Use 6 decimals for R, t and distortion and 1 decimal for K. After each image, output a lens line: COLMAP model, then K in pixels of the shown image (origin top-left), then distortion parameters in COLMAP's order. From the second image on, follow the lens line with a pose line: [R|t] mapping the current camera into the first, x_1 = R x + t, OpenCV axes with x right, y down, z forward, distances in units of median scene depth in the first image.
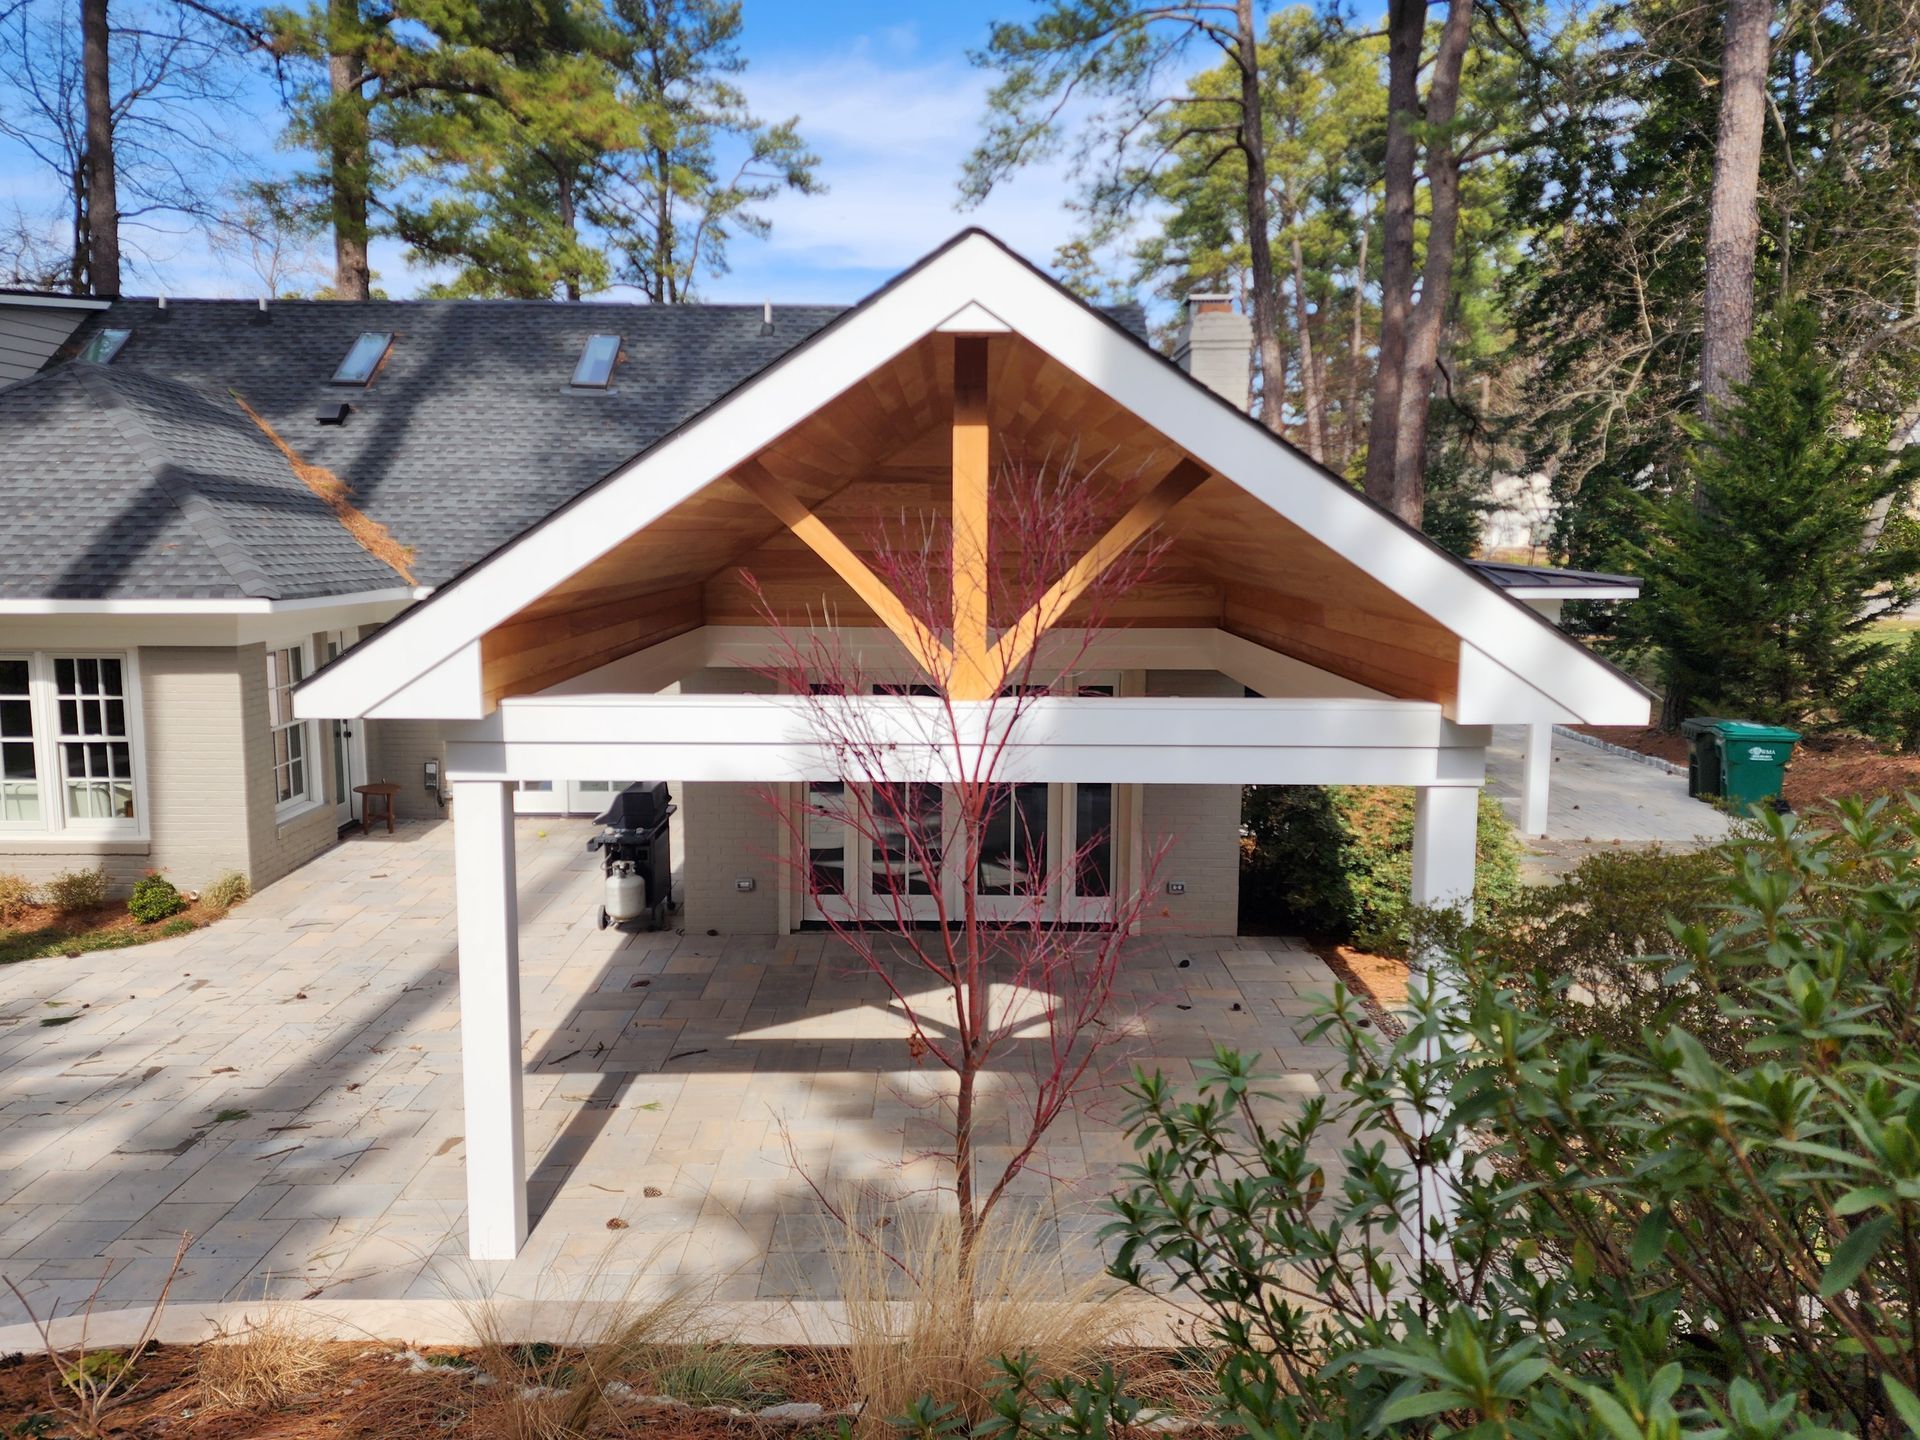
lens RADIAL K [[1495.4, 0, 960.7], [0, 1495.4, 714.6], [0, 0, 1]] dist [0.035045, 0.000309]
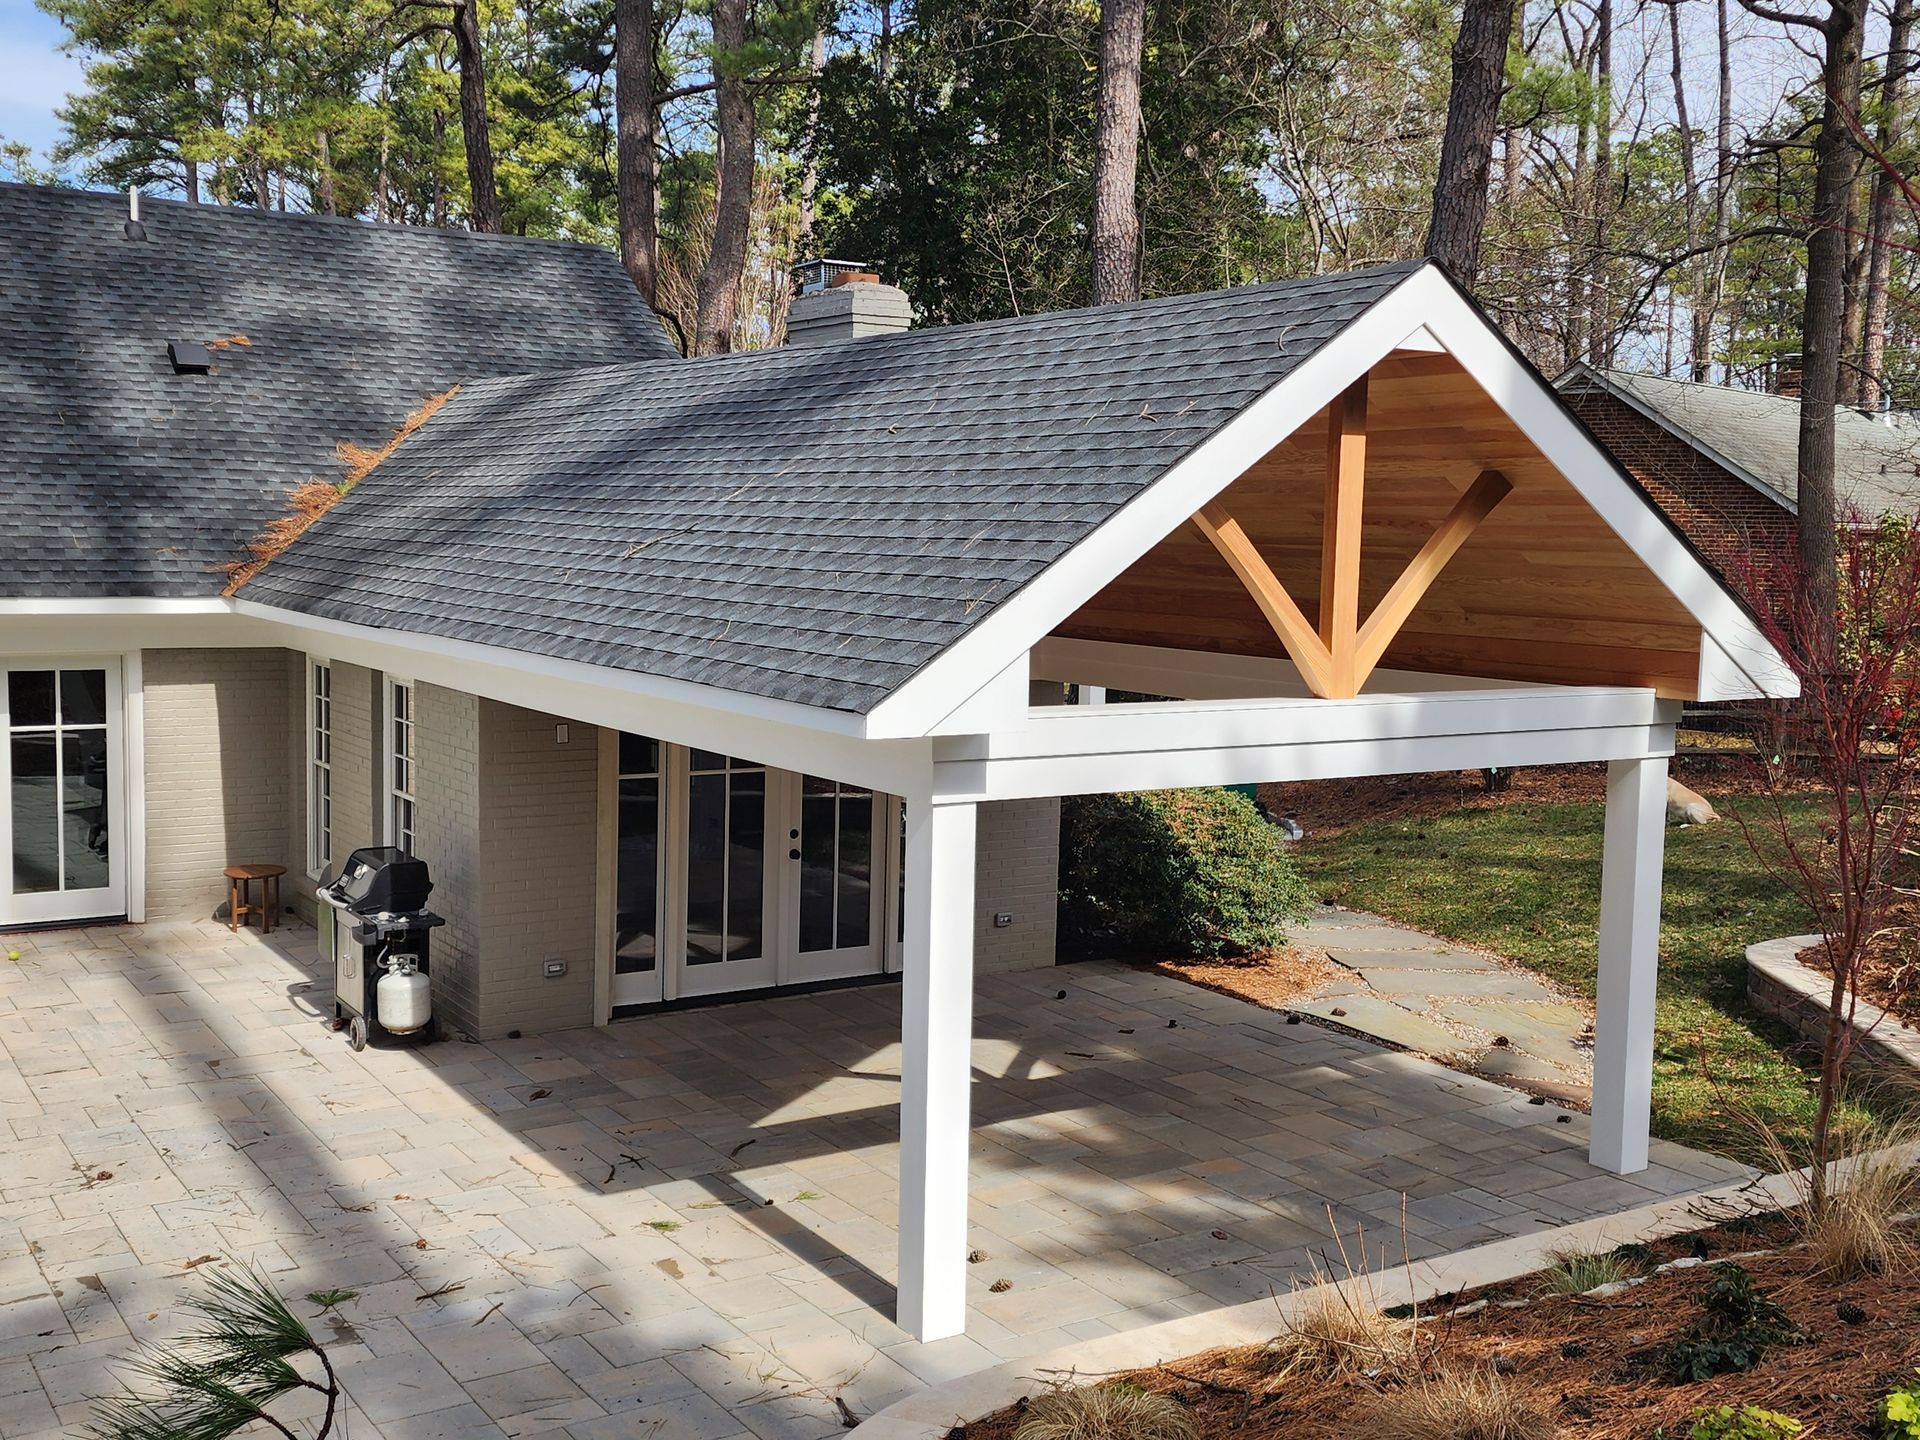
lens RADIAL K [[2003.1, 0, 965.2], [0, 2003.1, 734.1], [0, 0, 1]] dist [0.058779, 0.000000]
pose [[0.840073, -0.041968, 0.540848, -0.563279], [0.051134, 0.998690, -0.001928, 0.002769], [-0.540059, 0.029275, 0.841118, -0.018727]]
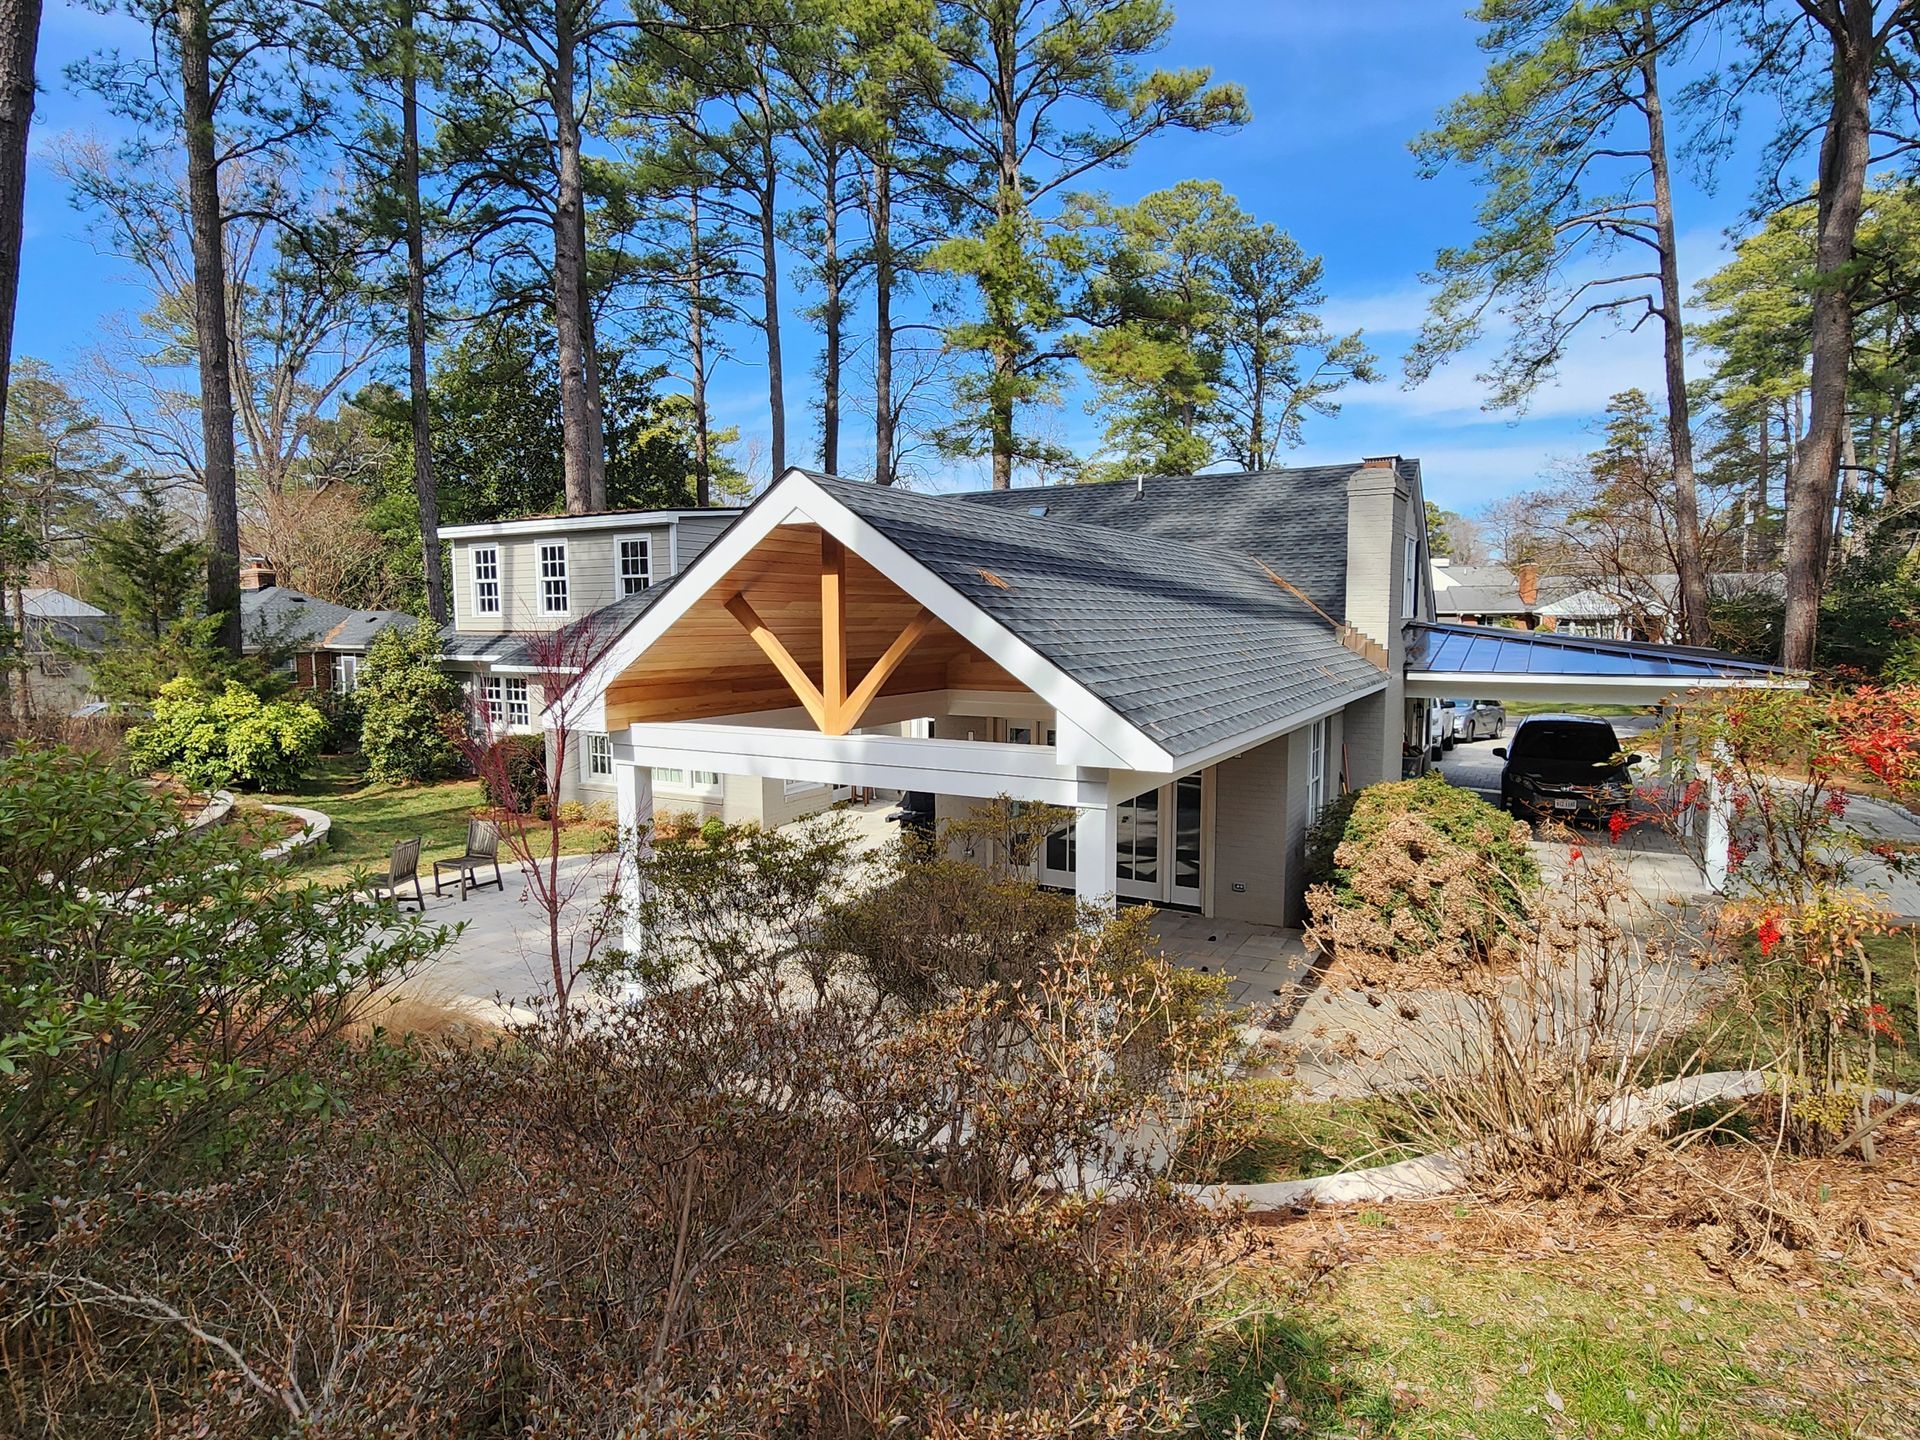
lens RADIAL K [[1042.0, 0, 959.9], [0, 1042.0, 705.2], [0, 0, 1]] dist [-0.002163, -0.001862]
pose [[0.858969, 0.033898, -0.510905, 0.425984], [-0.056959, 0.997939, -0.029551, -0.009971], [0.508850, 0.054484, 0.859129, 0.029321]]
